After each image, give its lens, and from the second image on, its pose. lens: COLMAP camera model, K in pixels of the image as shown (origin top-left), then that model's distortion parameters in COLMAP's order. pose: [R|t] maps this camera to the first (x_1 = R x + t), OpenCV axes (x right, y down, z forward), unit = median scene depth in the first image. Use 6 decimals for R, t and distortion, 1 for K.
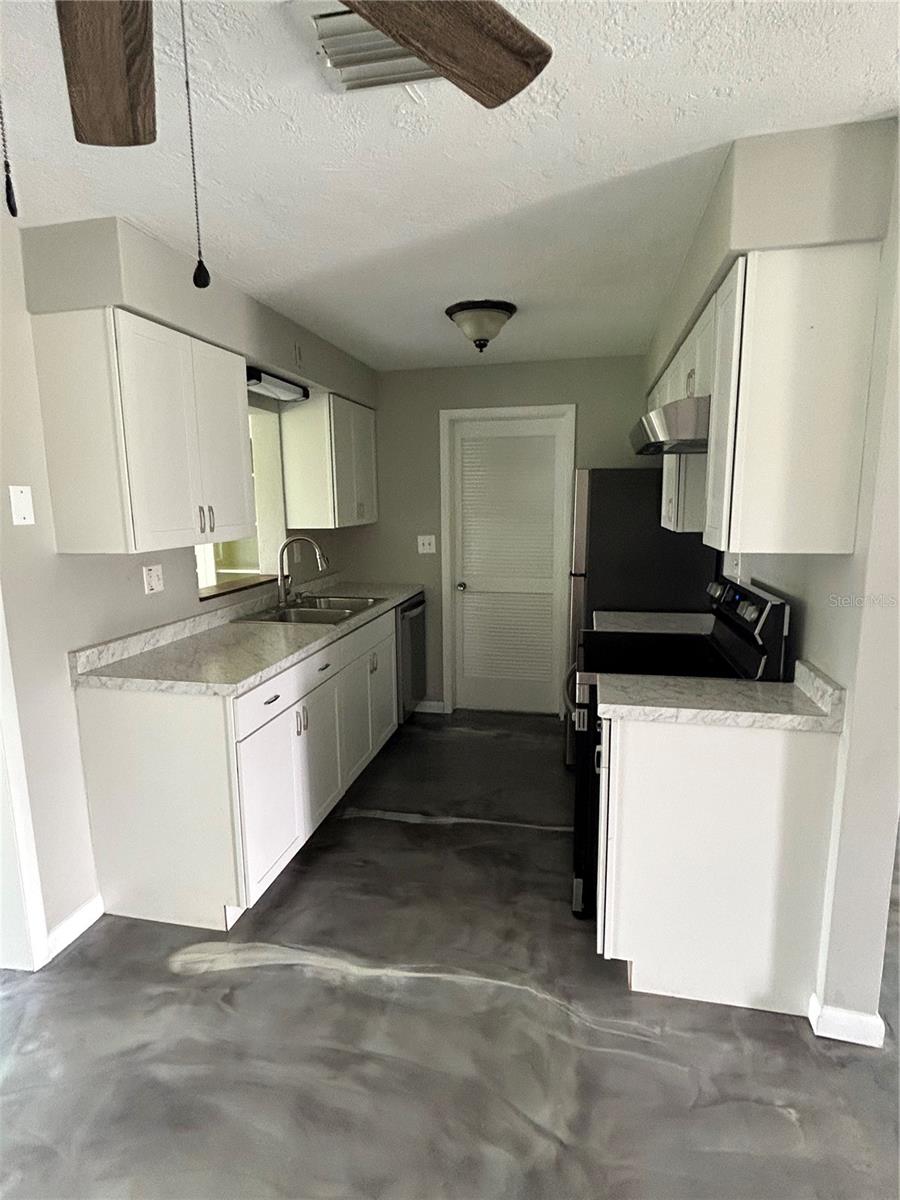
lens RADIAL K [[642.5, 0, 452.3], [0, 642.5, 602.3], [0, 0, 1]] dist [-0.008403, 0.010320]
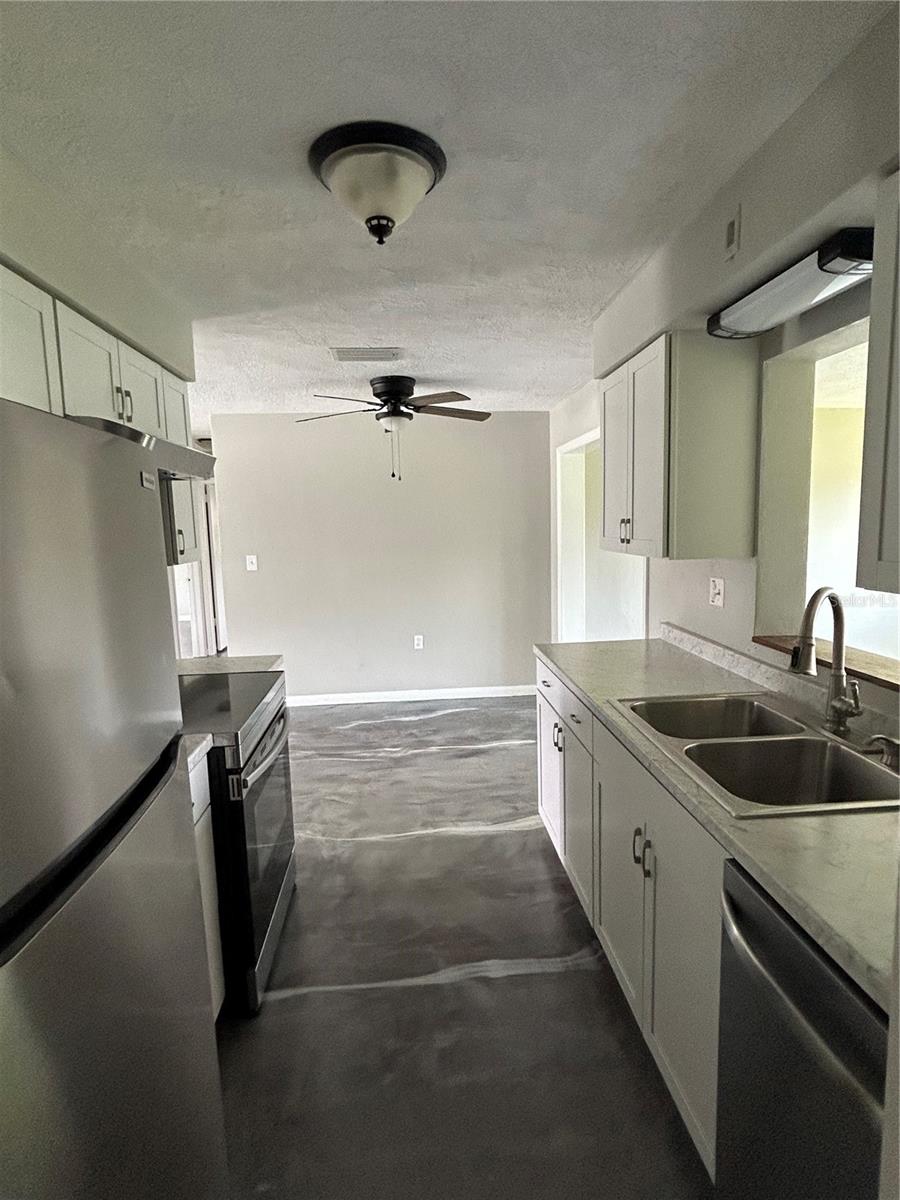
lens RADIAL K [[643.6, 0, 453.8], [0, 643.6, 598.8], [0, 0, 1]] dist [-0.001563, 0.006700]
pose [[-0.958606, 0.072495, -0.275352, 0.202725], [-0.007455, 0.960324, 0.278787, -0.340697], [0.284638, 0.269300, -0.920032, 2.081885]]
